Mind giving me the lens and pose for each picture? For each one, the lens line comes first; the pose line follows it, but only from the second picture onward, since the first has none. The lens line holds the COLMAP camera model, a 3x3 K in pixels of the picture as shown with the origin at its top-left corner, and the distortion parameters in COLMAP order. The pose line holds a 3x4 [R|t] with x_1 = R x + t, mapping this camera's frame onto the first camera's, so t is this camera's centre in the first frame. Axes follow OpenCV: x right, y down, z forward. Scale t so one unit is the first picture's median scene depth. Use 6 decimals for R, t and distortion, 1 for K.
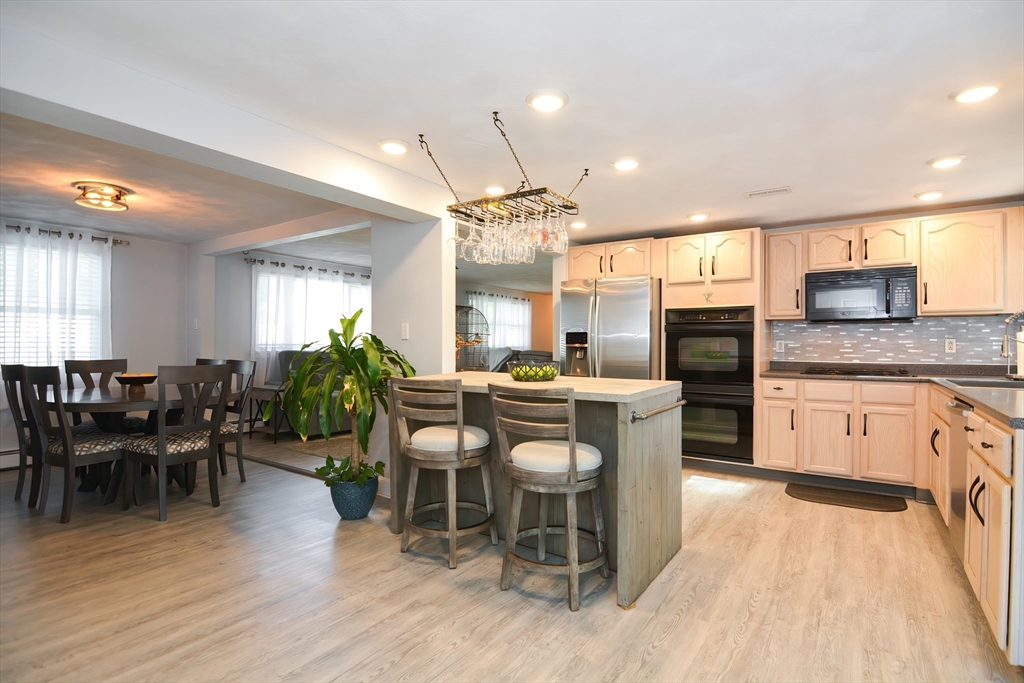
lens RADIAL K [[504.3, 0, 512.5], [0, 504.3, 342.6], [0, 0, 1]] dist [-0.012463, -0.006898]
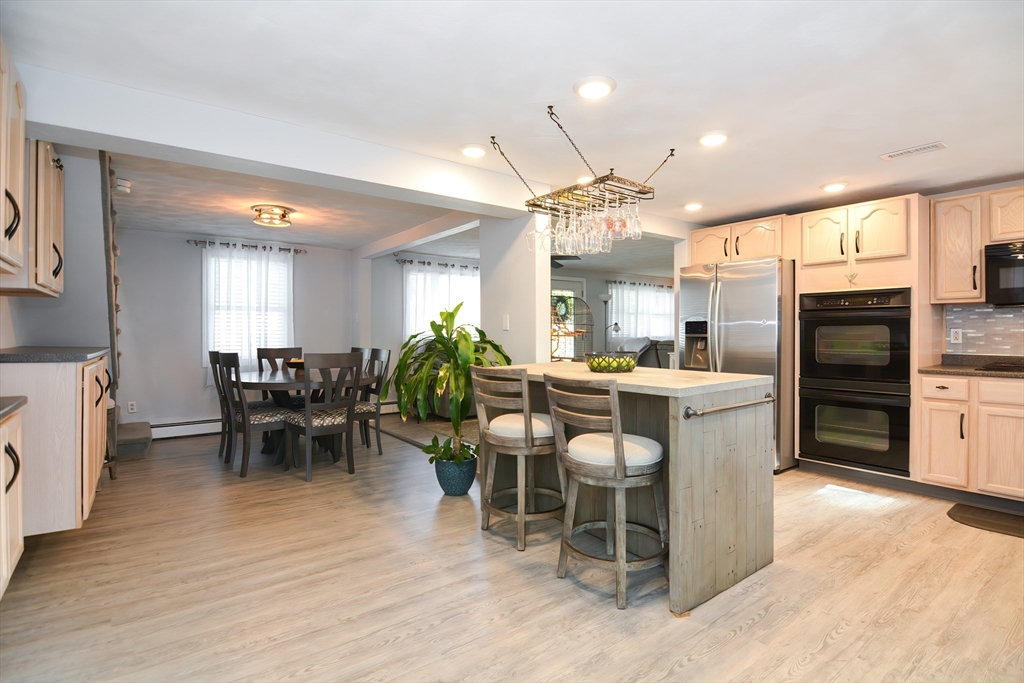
lens RADIAL K [[504.3, 0, 518.5], [0, 504.3, 333.8], [0, 0, 1]] dist [-0.012463, -0.006898]
pose [[0.948165, -0.003239, -0.317763, 0.147323], [0.004129, 0.999989, 0.002127, -0.000810], [0.317753, -0.003329, 0.948168, 0.010249]]
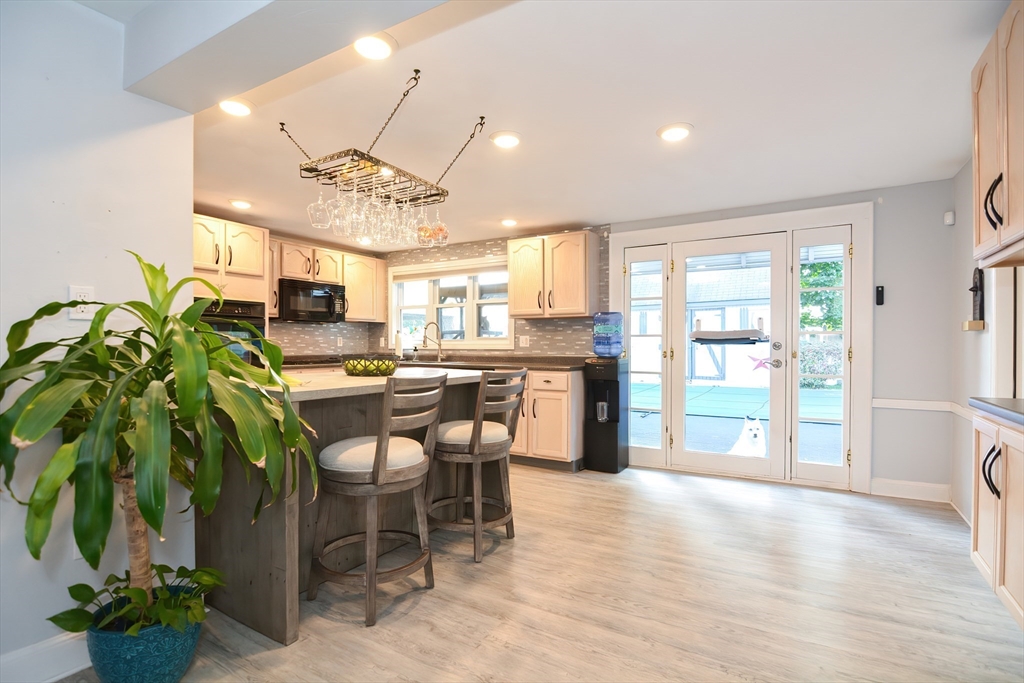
lens RADIAL K [[504.3, 0, 518.4], [0, 504.3, 342.8], [0, 0, 1]] dist [-0.012463, -0.006898]
pose [[-0.062566, 0.004079, 0.998032, -0.687485], [-0.002750, 0.999987, -0.004259, 0.015708], [-0.998037, -0.003011, -0.062554, 0.620965]]
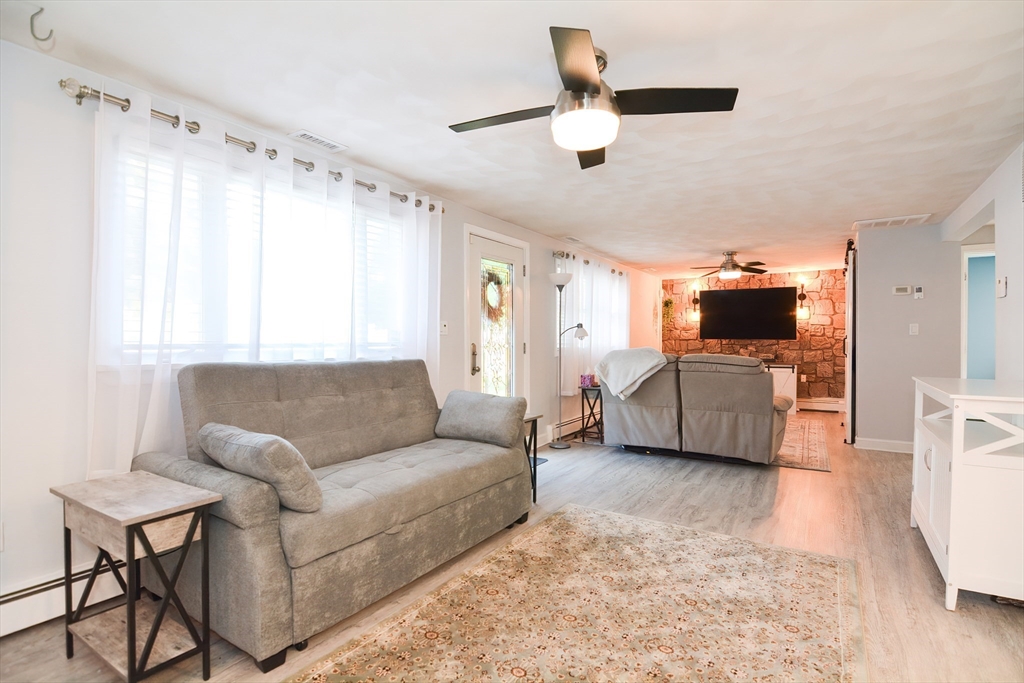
lens RADIAL K [[504.3, 0, 509.6], [0, 504.3, 339.2], [0, 0, 1]] dist [-0.012463, -0.006898]
pose [[0.998566, -0.003994, 0.053392, -0.436187], [0.004294, 0.999976, -0.005513, 0.003414], [-0.053369, 0.005734, 0.998558, 1.098395]]
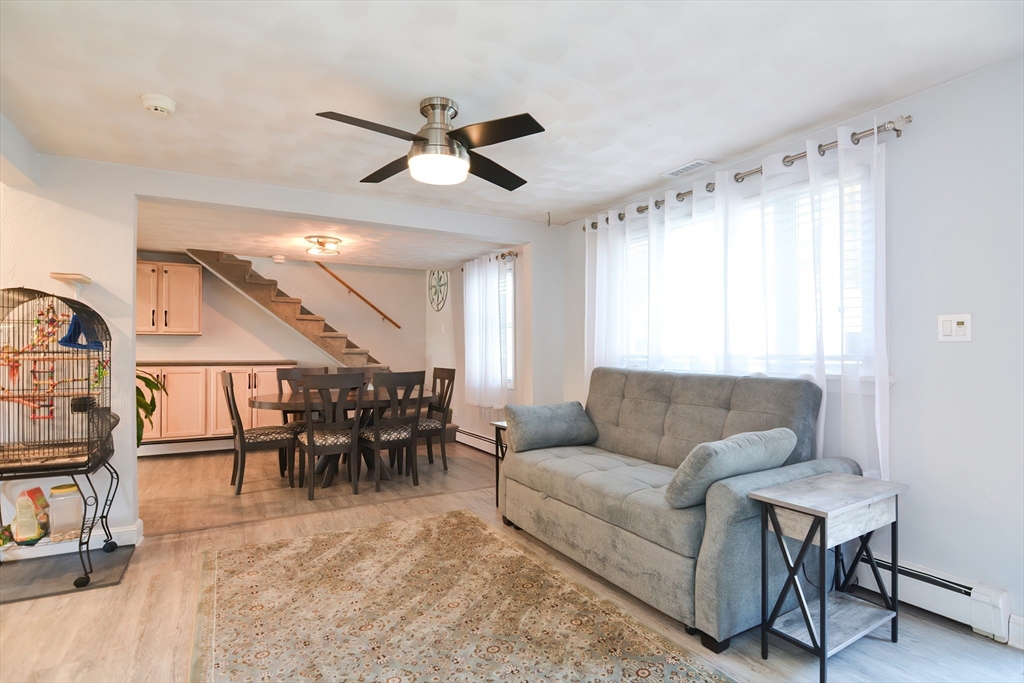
lens RADIAL K [[504.3, 0, 502.6], [0, 504.3, 345.8], [0, 0, 1]] dist [-0.012463, -0.006898]
pose [[-0.442056, -0.013252, -0.896889, 0.175211], [0.000300, 0.999889, -0.014922, -0.001660], [0.896987, -0.006866, -0.442003, 1.962049]]
